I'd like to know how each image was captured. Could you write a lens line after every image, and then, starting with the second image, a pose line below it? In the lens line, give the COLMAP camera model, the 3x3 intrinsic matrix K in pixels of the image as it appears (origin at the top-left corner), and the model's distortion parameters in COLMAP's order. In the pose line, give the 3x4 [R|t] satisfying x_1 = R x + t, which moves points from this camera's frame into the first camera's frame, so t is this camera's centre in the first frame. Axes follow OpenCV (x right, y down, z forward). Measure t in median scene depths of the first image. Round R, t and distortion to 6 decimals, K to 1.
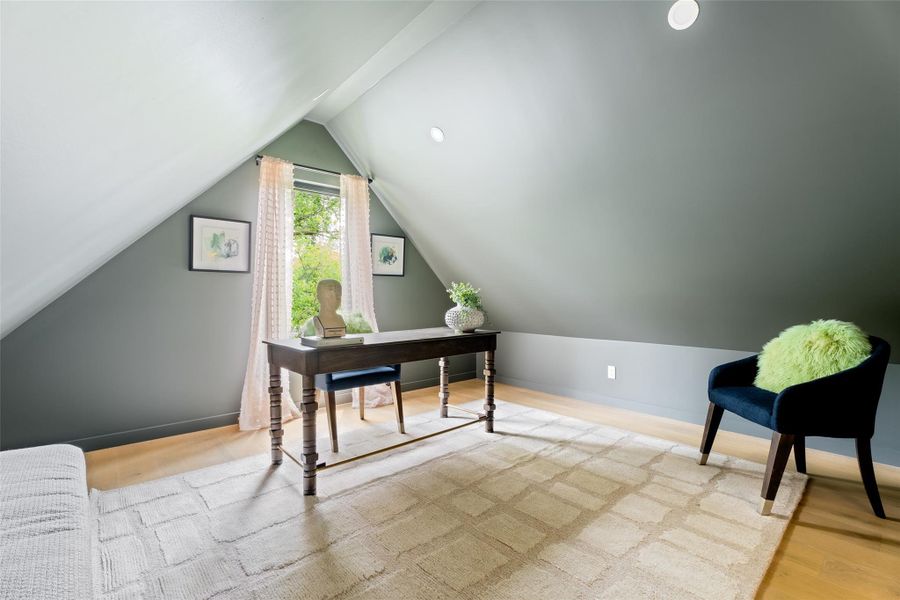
lens RADIAL K [[400.0, 0, 450.8], [0, 400.0, 298.7], [0, 0, 1]] dist [-0.004005, 0.001033]
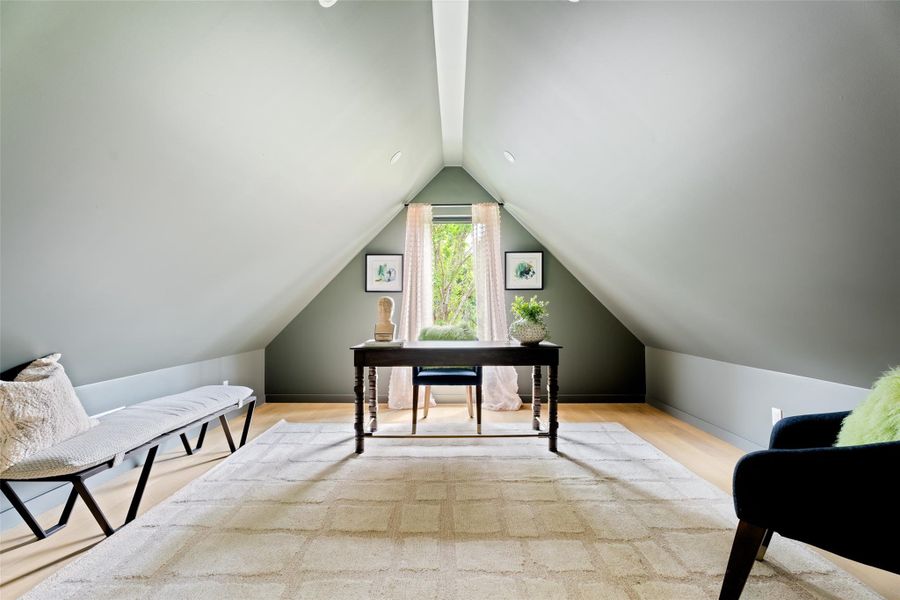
lens RADIAL K [[400.0, 0, 449.9], [0, 400.0, 303.0], [0, 0, 1]] dist [-0.004005, 0.001033]
pose [[0.744607, -0.011915, -0.667397, 0.550140], [-0.001350, 0.999812, -0.019356, -0.002324], [0.667502, 0.015314, 0.744451, 0.114895]]
